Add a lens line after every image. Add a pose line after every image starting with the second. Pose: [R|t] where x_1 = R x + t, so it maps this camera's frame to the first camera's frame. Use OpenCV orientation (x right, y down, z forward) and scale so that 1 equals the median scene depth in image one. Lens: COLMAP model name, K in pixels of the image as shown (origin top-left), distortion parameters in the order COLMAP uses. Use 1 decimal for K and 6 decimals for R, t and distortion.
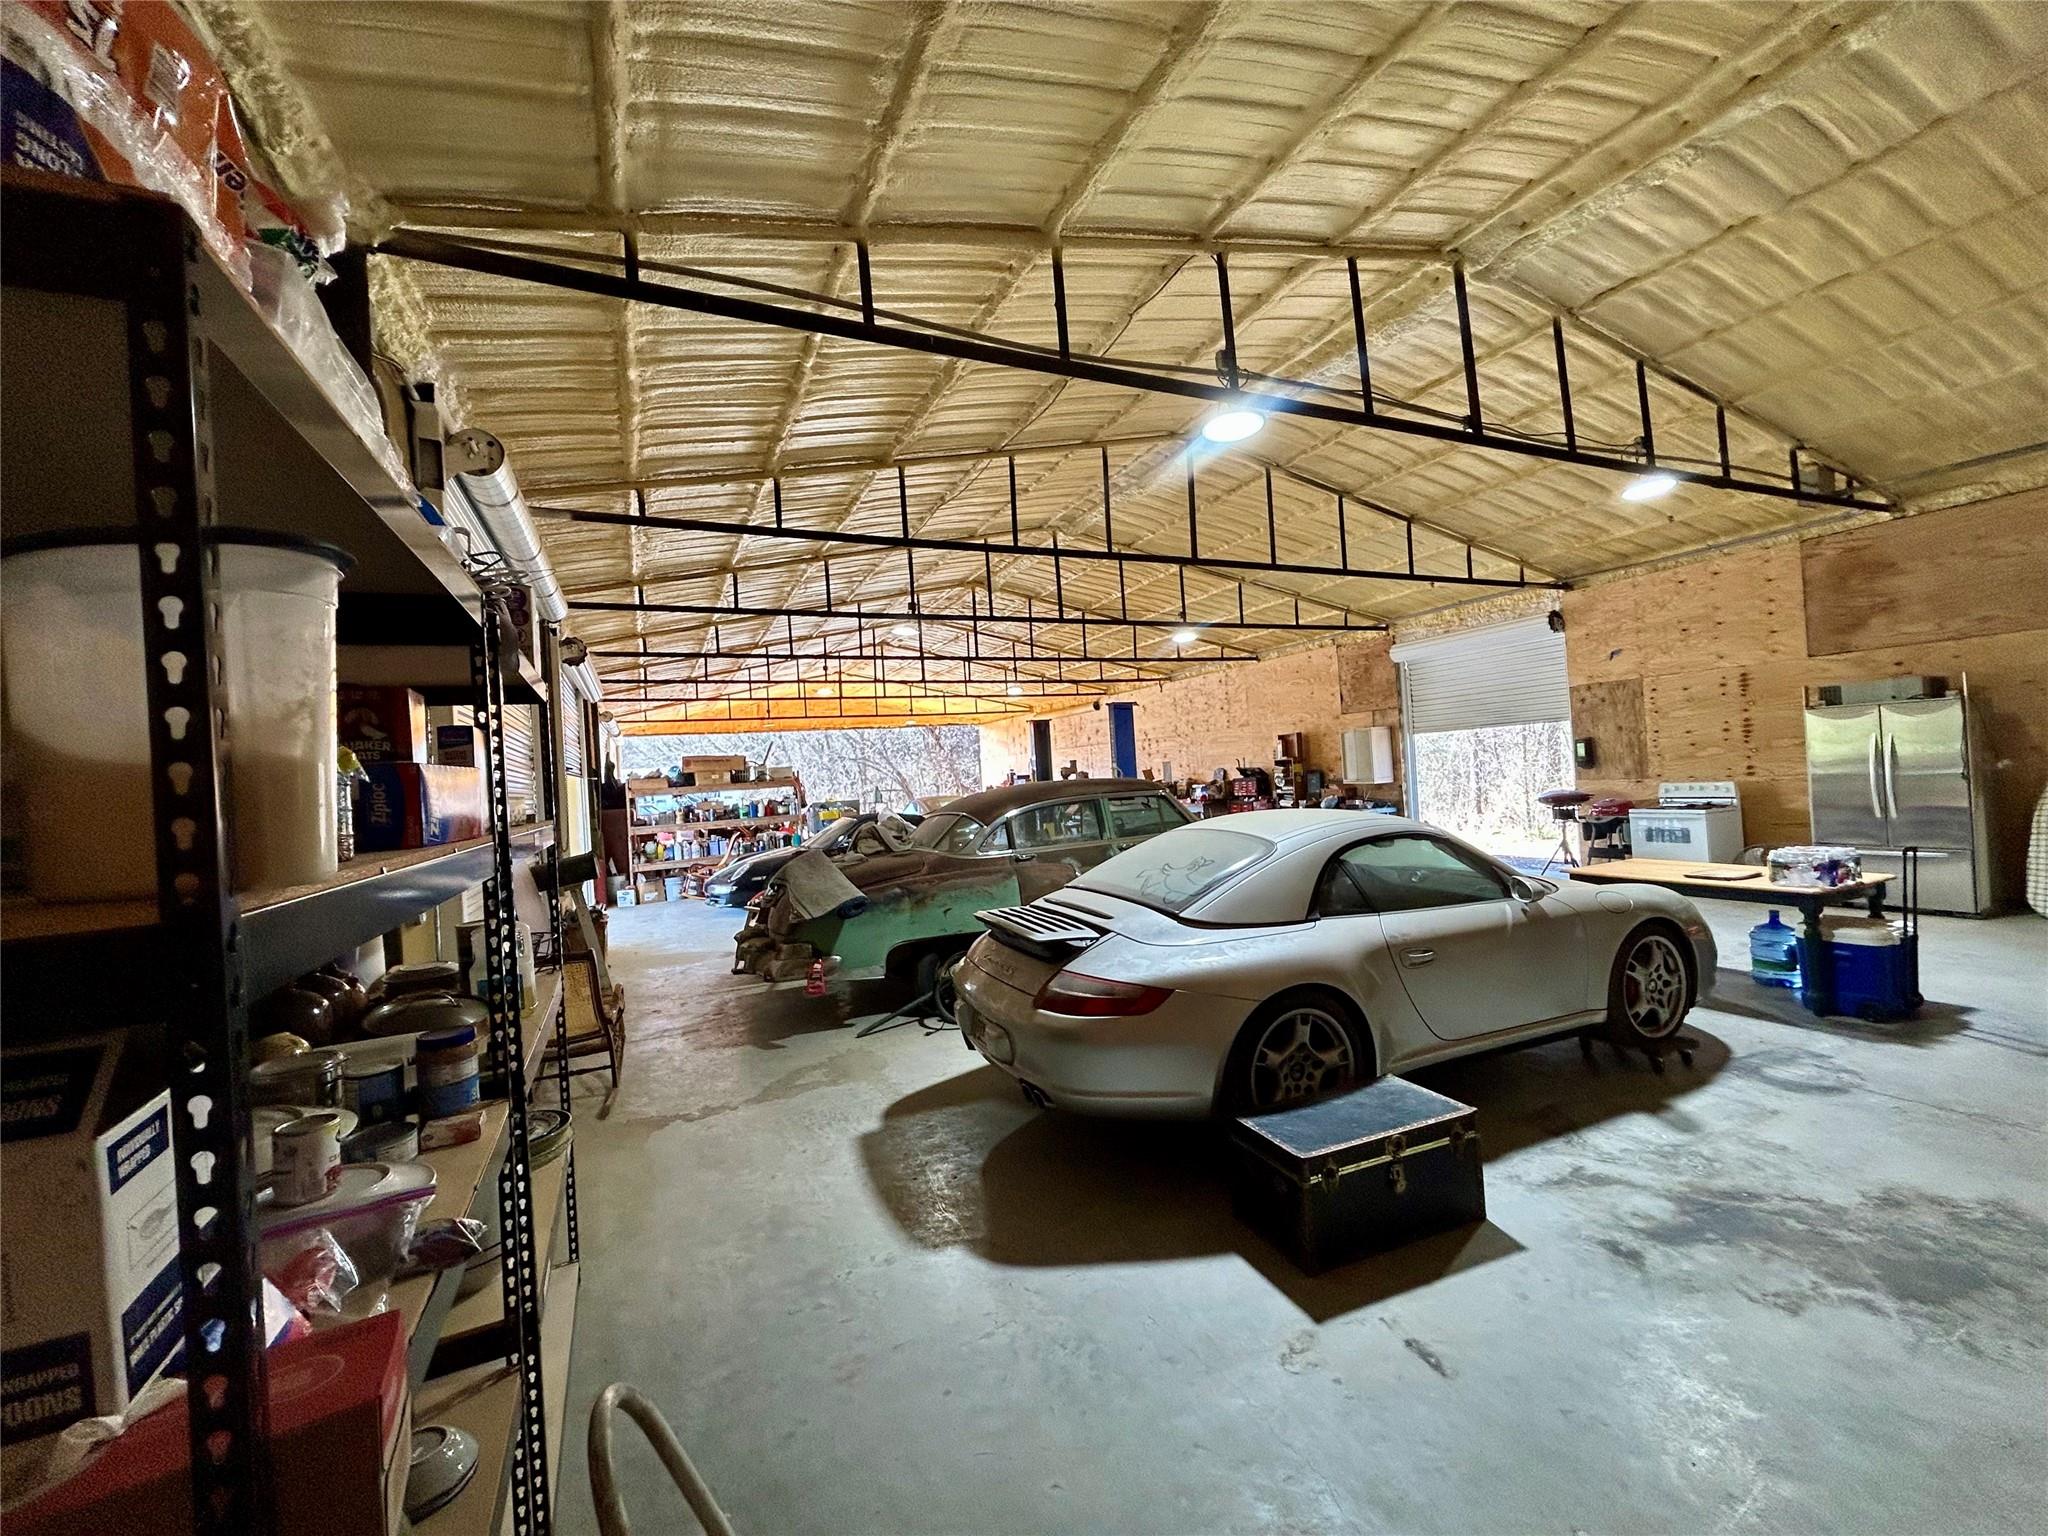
lens RADIAL K [[823.6, 0, 1004.0], [0, 823.6, 760.3], [0, 0, 1]] dist [-0.002853, -0.000308]
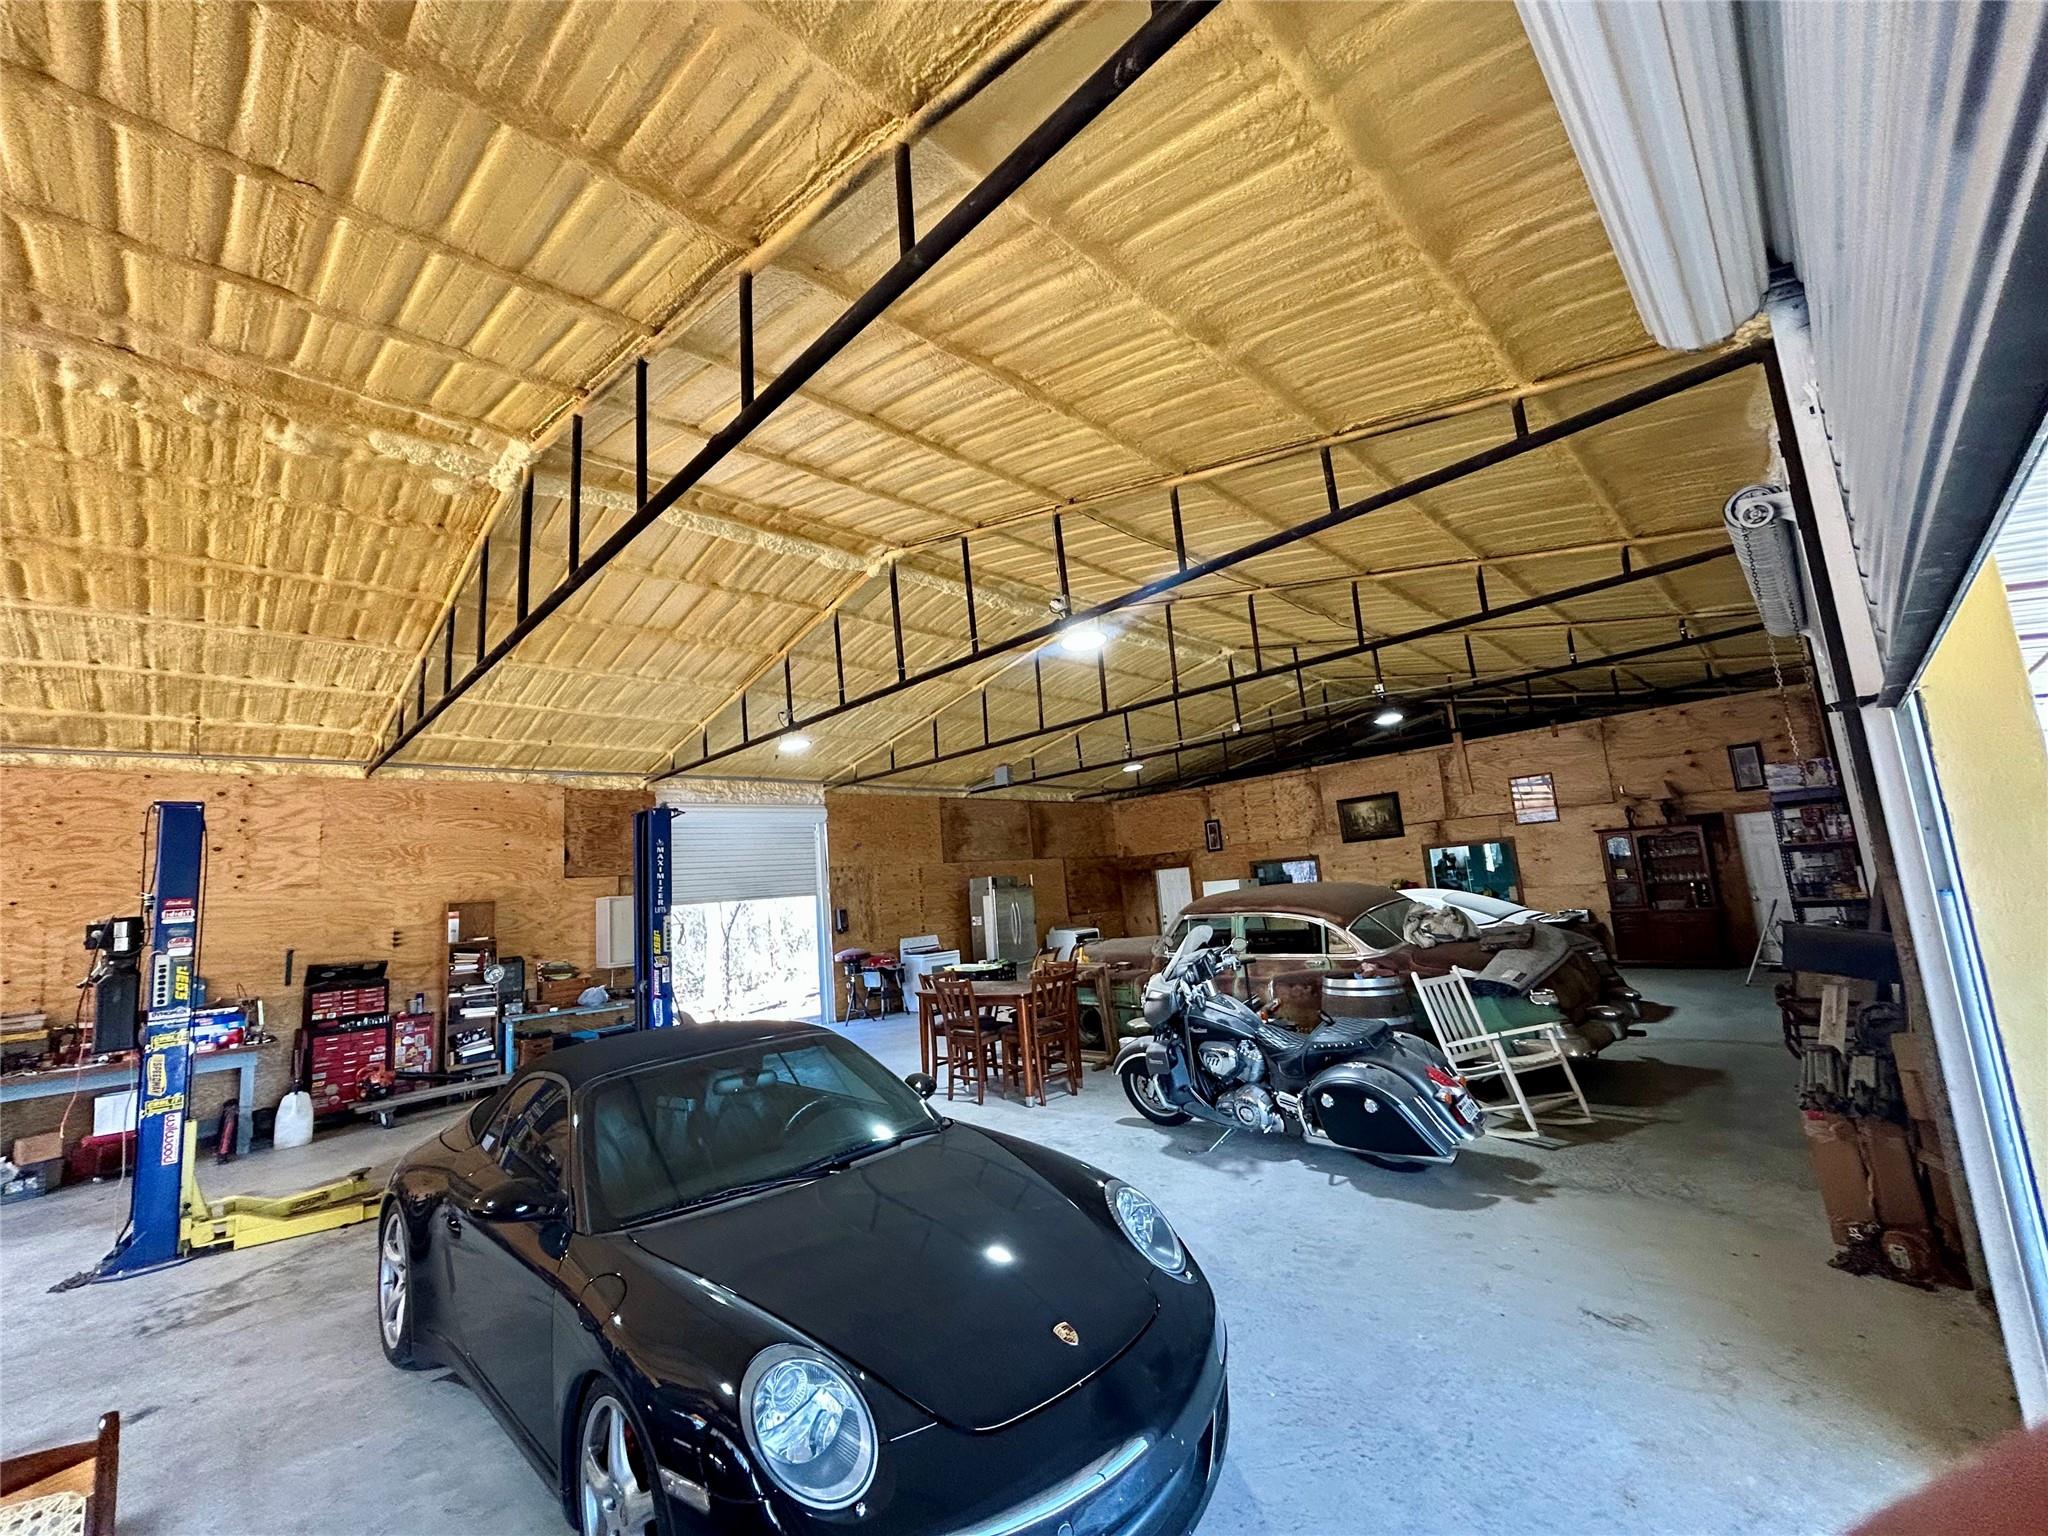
lens RADIAL K [[823.6, 0, 1020.7], [0, 823.6, 767.0], [0, 0, 1]] dist [-0.002853, -0.000308]
pose [[-0.374091, 0.232048, 0.897892, -2.092601], [0.084777, 0.972693, -0.216058, 0.206015], [-0.923509, -0.004705, -0.383548, 4.277764]]
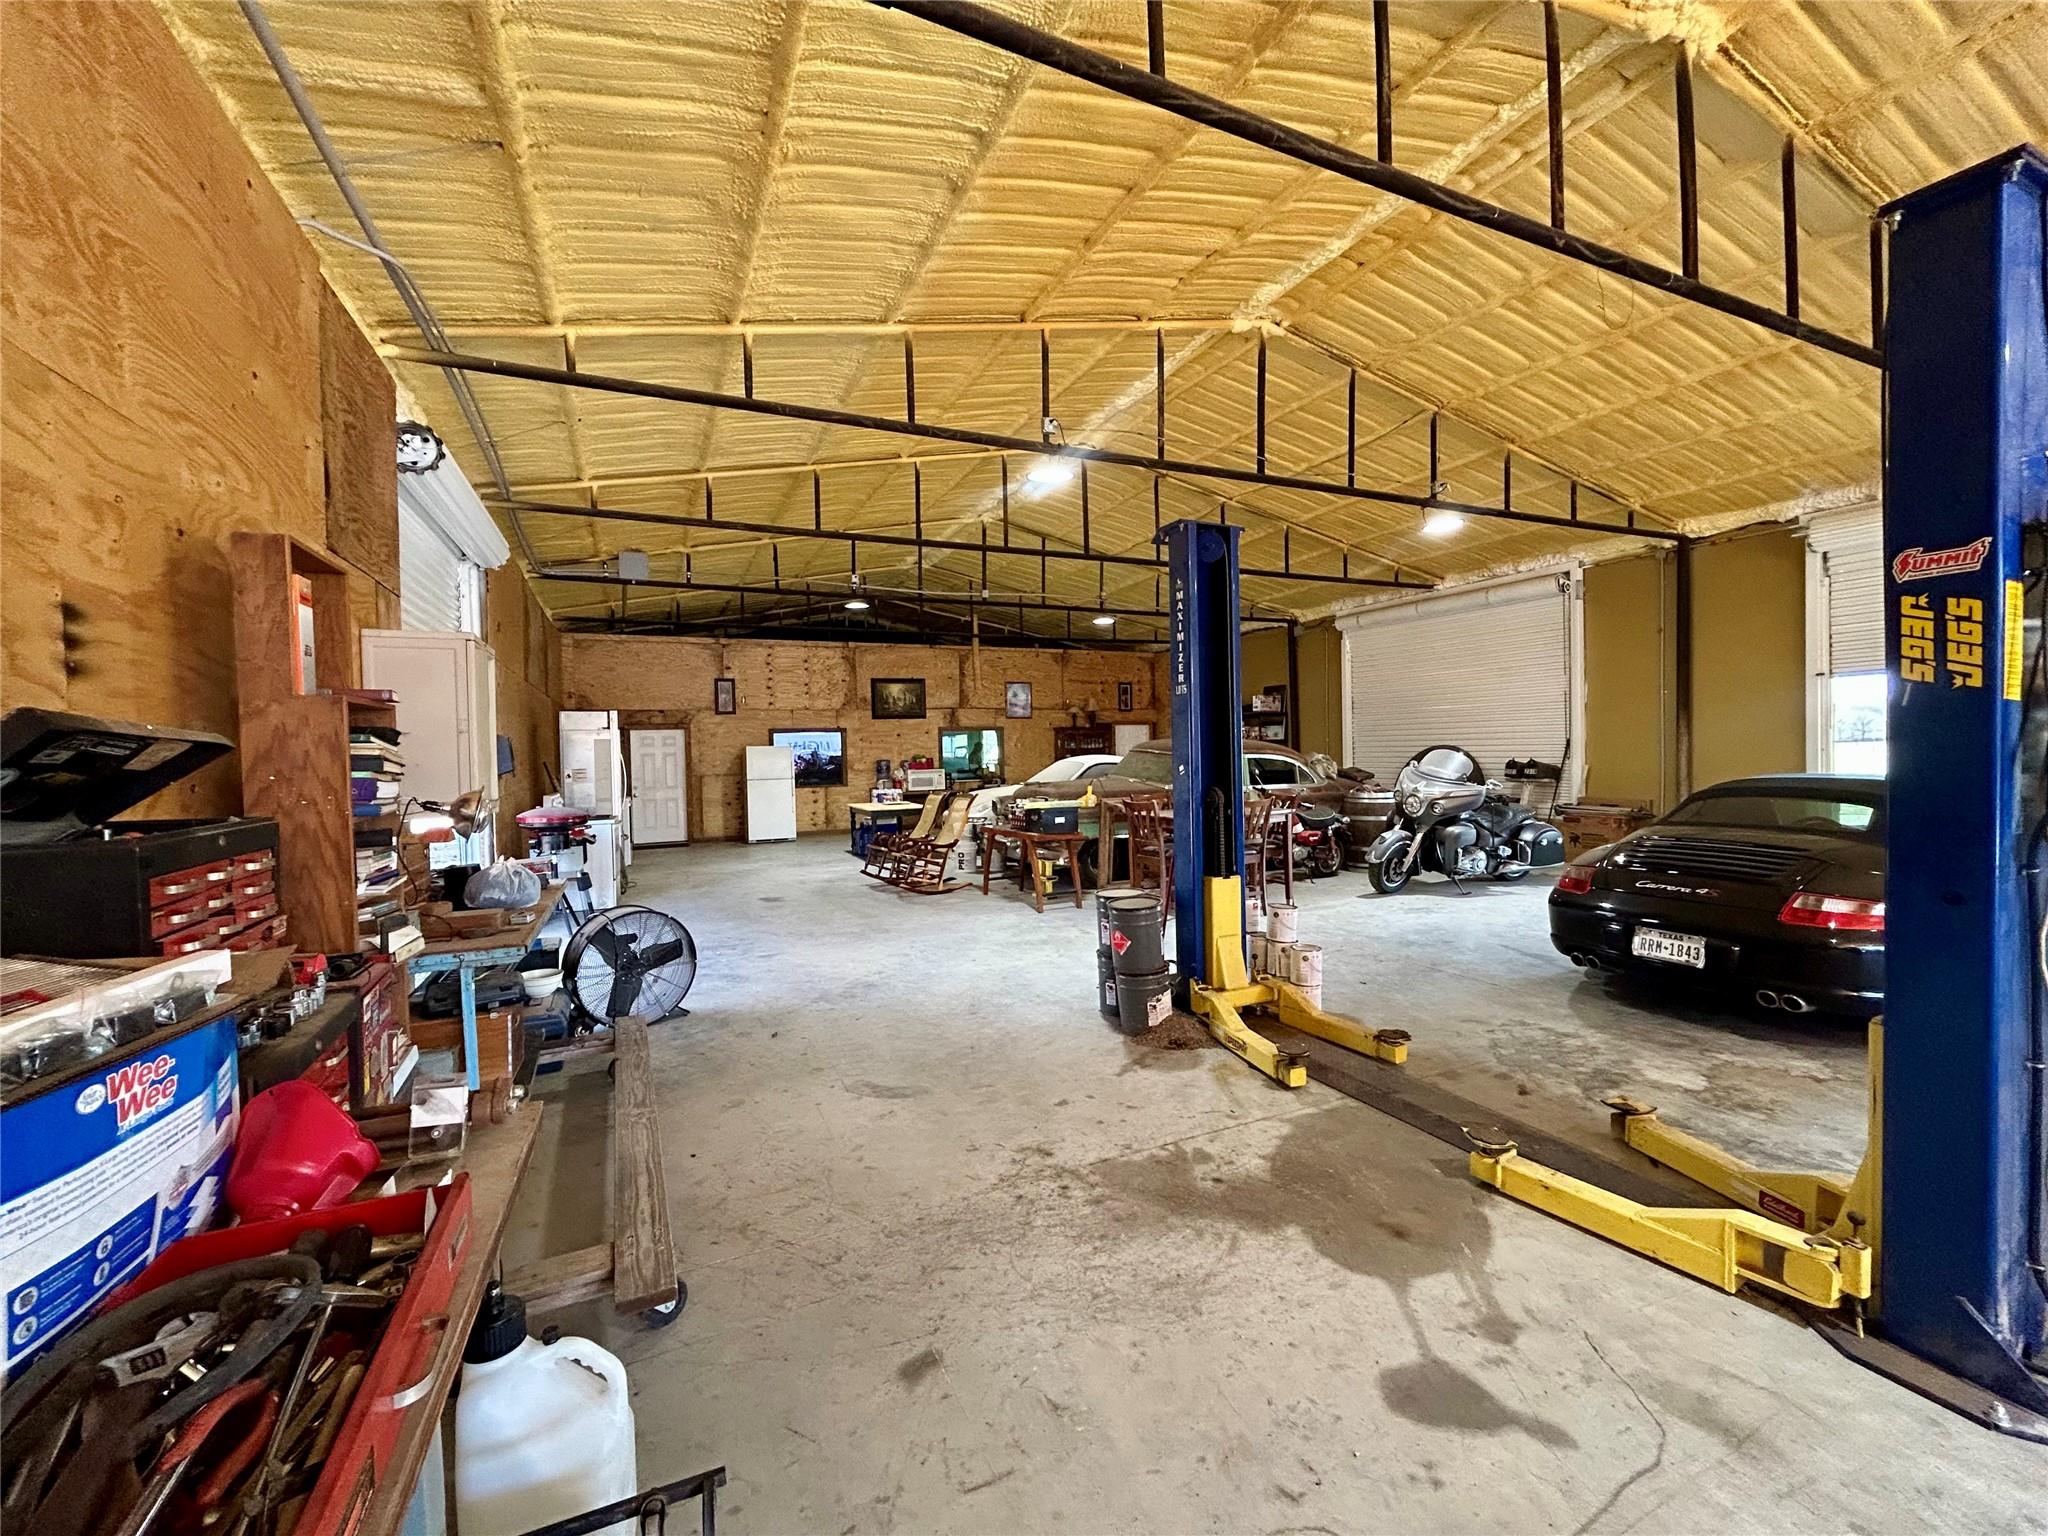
lens RADIAL K [[823.6, 0, 1024.4], [0, 823.6, 764.9], [0, 0, 1]] dist [-0.002853, -0.000308]
pose [[-0.996207, 0.083270, -0.025254, 0.972149], [0.083287, 0.996526, 0.000385, 0.112348], [0.025198, -0.001720, -0.999681, 5.852690]]
